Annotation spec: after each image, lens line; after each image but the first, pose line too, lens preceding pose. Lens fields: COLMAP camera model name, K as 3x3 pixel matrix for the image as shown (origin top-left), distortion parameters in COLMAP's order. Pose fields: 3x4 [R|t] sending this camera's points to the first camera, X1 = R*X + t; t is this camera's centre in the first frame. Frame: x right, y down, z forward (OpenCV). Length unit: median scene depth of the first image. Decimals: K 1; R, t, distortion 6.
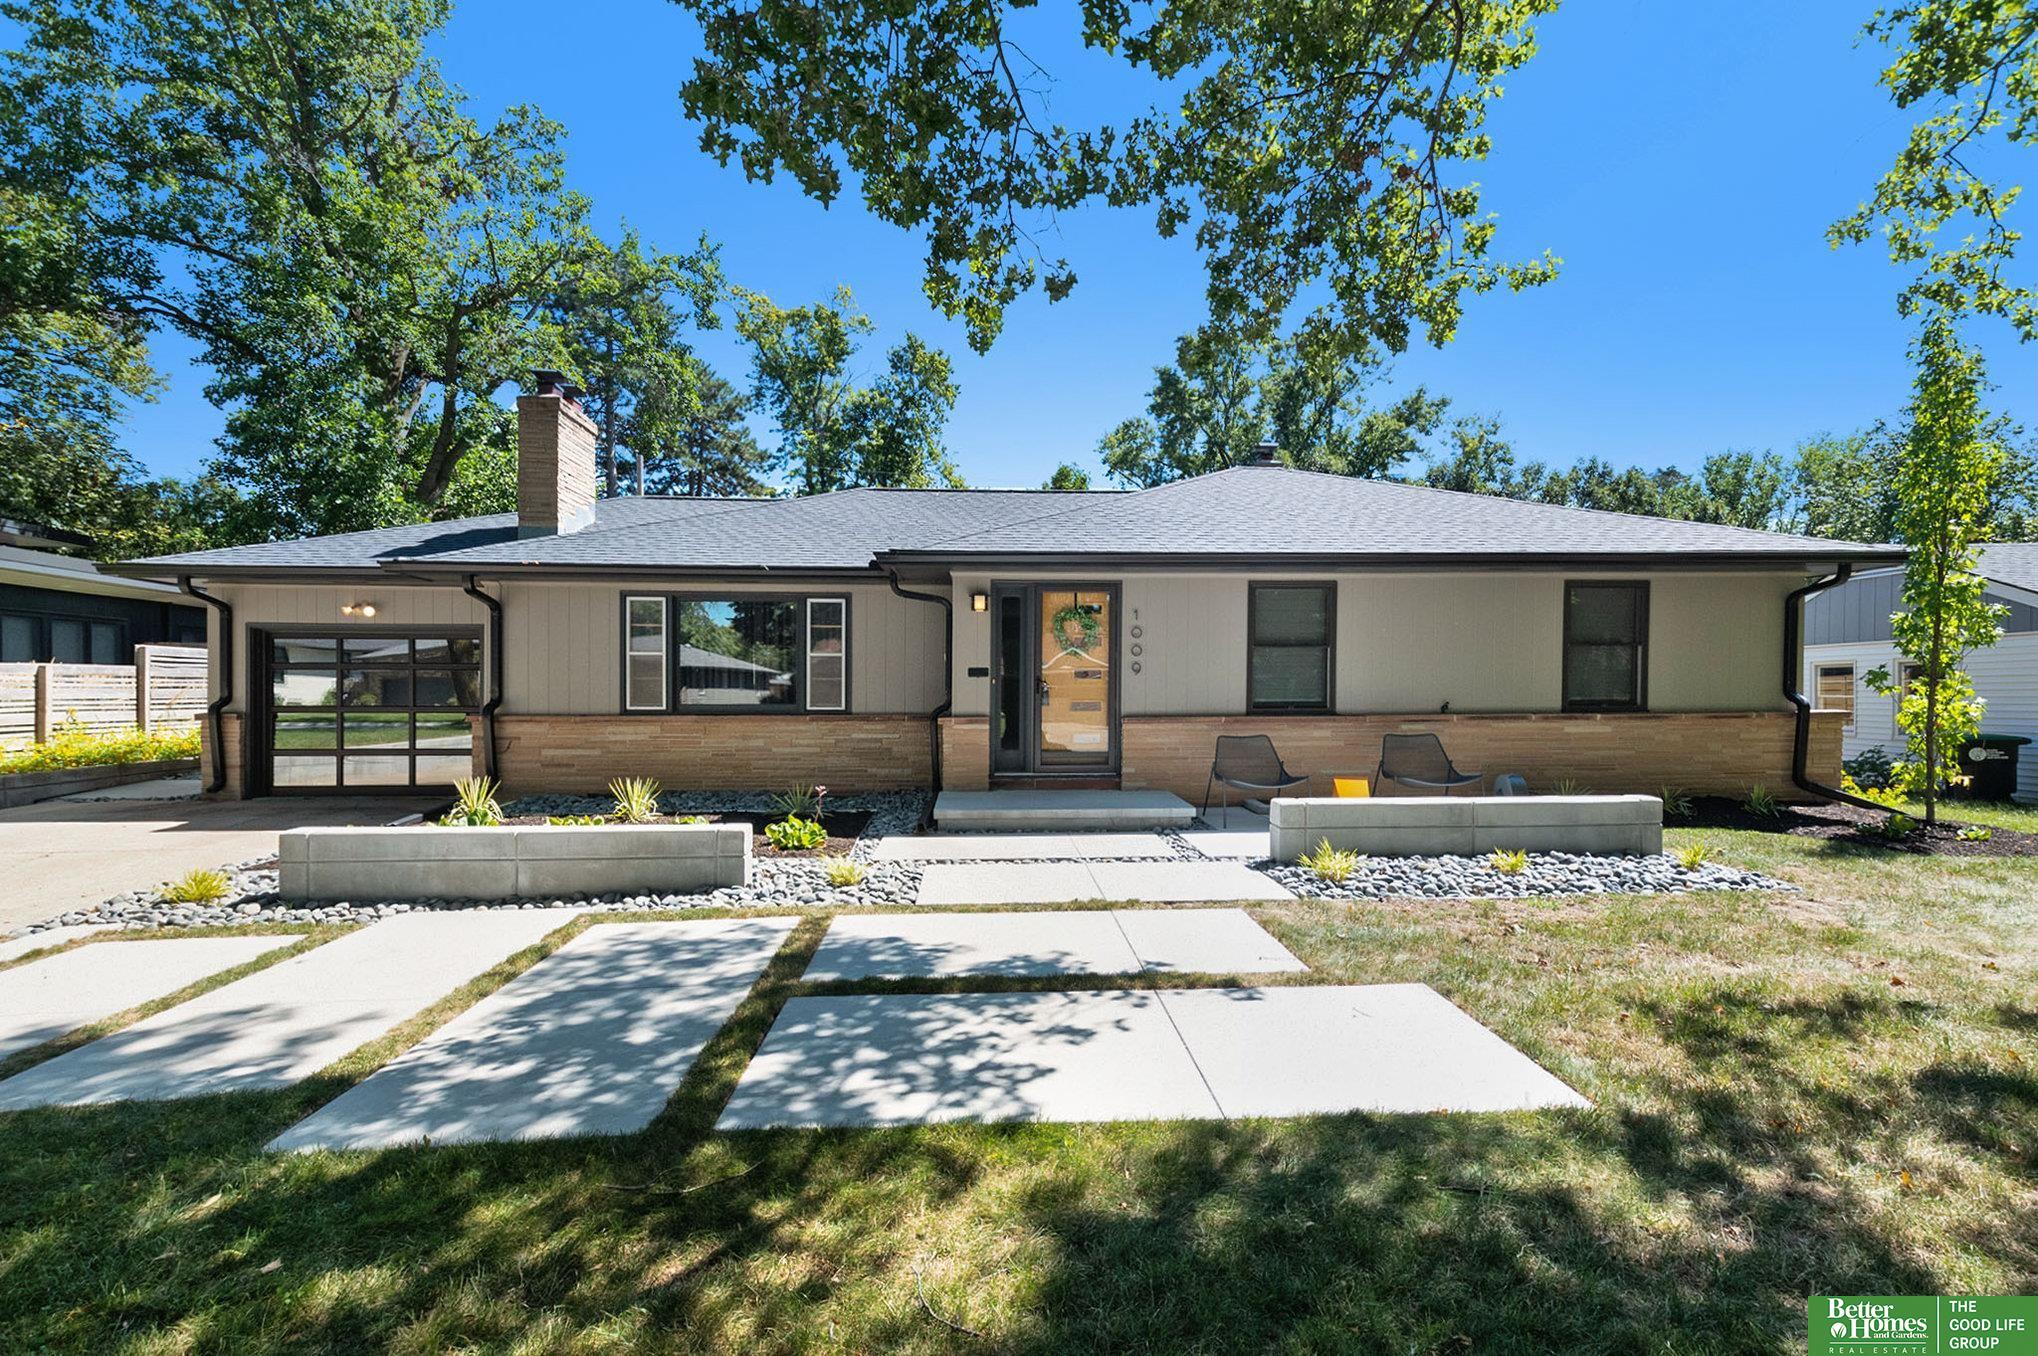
lens RADIAL K [[880.8, 0, 1018.8], [0, 880.8, 688.9], [0, 0, 1]] dist [0.014051, -0.000110]
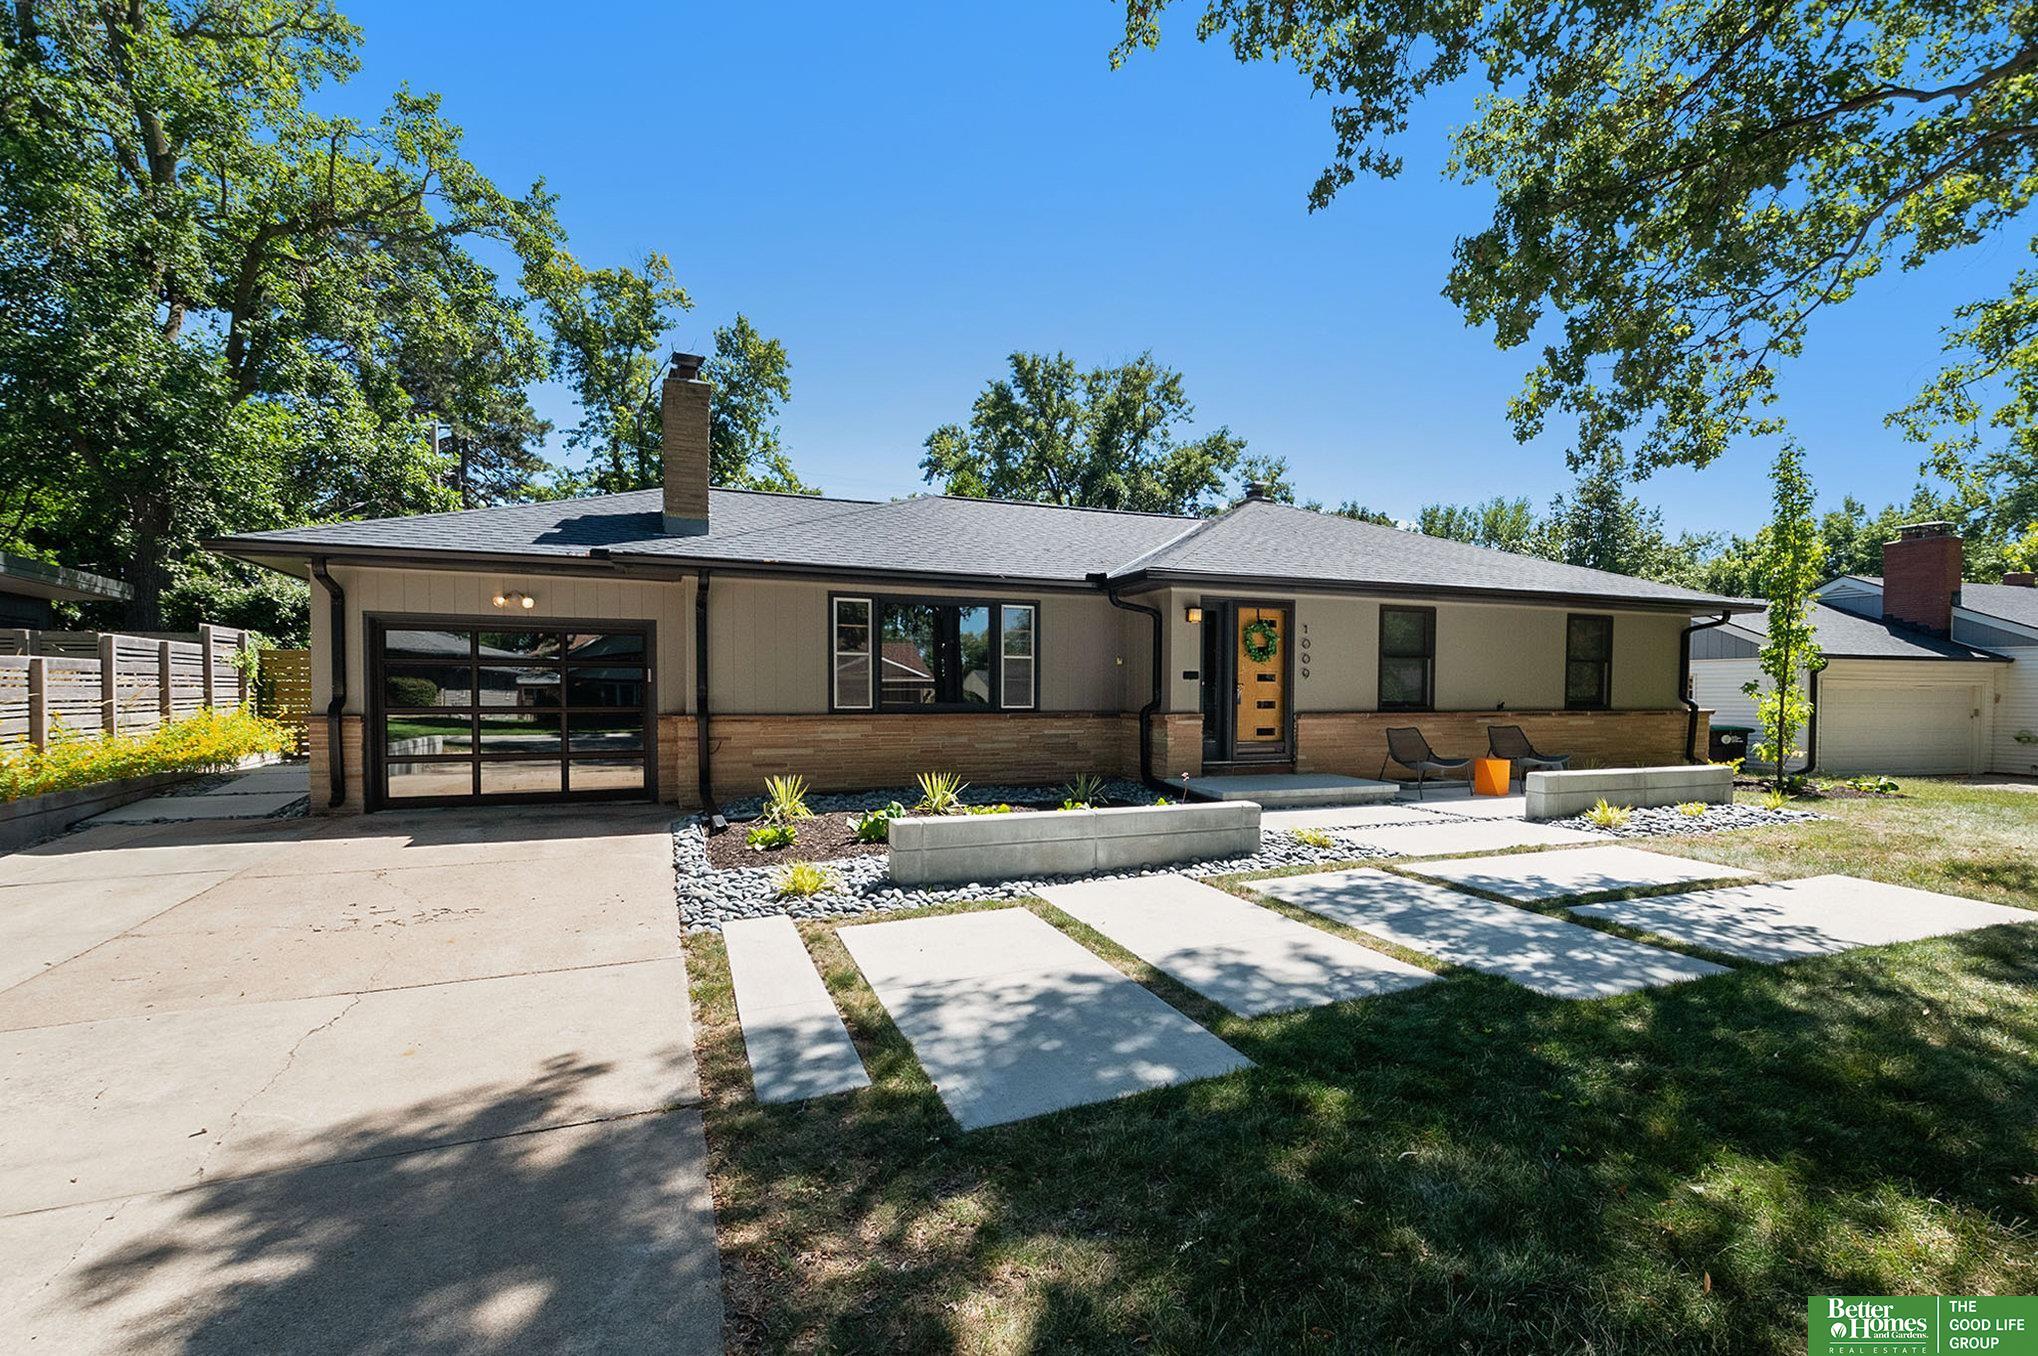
lens RADIAL K [[880.8, 0, 1045.5], [0, 880.8, 686.8], [0, 0, 1]] dist [0.014051, -0.000110]
pose [[0.948754, 0.004574, 0.315981, -0.565377], [-0.002992, 0.999980, -0.005493, 0.002639], [-0.316000, 0.004267, 0.948750, -0.031572]]
